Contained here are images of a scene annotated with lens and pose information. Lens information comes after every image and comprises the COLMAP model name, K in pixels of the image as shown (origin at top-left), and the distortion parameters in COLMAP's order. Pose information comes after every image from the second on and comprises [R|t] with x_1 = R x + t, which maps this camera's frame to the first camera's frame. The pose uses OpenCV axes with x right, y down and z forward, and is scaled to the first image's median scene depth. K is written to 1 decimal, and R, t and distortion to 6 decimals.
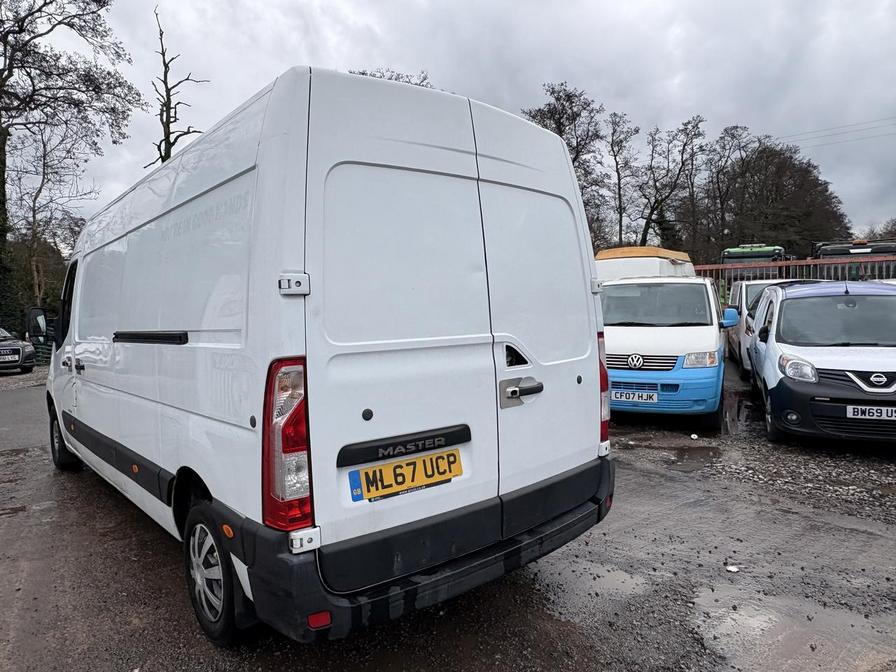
lens RADIAL K [[588.6, 0, 450.2], [0, 588.6, 341.0], [0, 0, 1]] dist [0.001062, 0.000650]
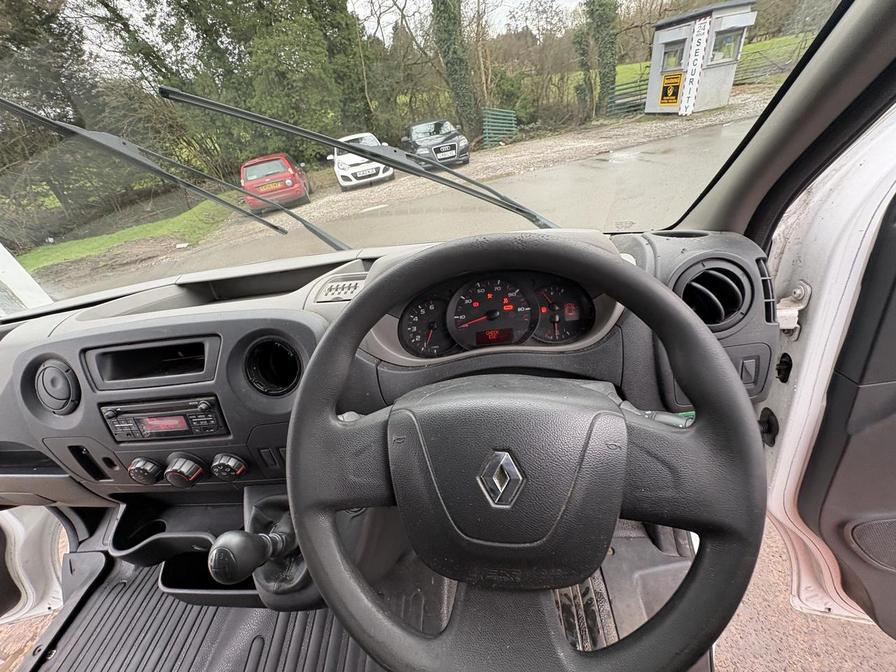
lens RADIAL K [[356.6, 0, 450.7], [0, 356.6, 338.6], [0, 0, 1]] dist [-0.002421, 0.000479]
pose [[0.700718, 0.312497, -0.641358, -0.932112], [0.104942, 0.844042, 0.525909, -0.199062], [0.705678, -0.435819, 0.558641, 2.479395]]
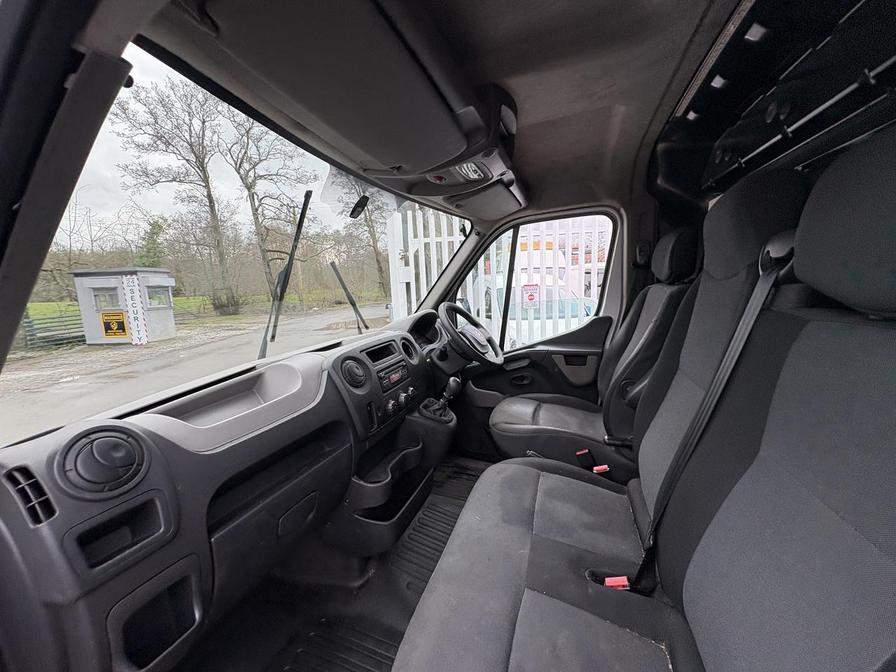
lens RADIAL K [[356.6, 0, 447.0], [0, 356.6, 338.5], [0, 0, 1]] dist [-0.002421, 0.000479]
pose [[0.869047, -0.097700, 0.484987, -1.342318], [0.062204, 0.994105, 0.088798, -0.153753], [-0.490804, -0.047001, 0.870002, 1.996453]]
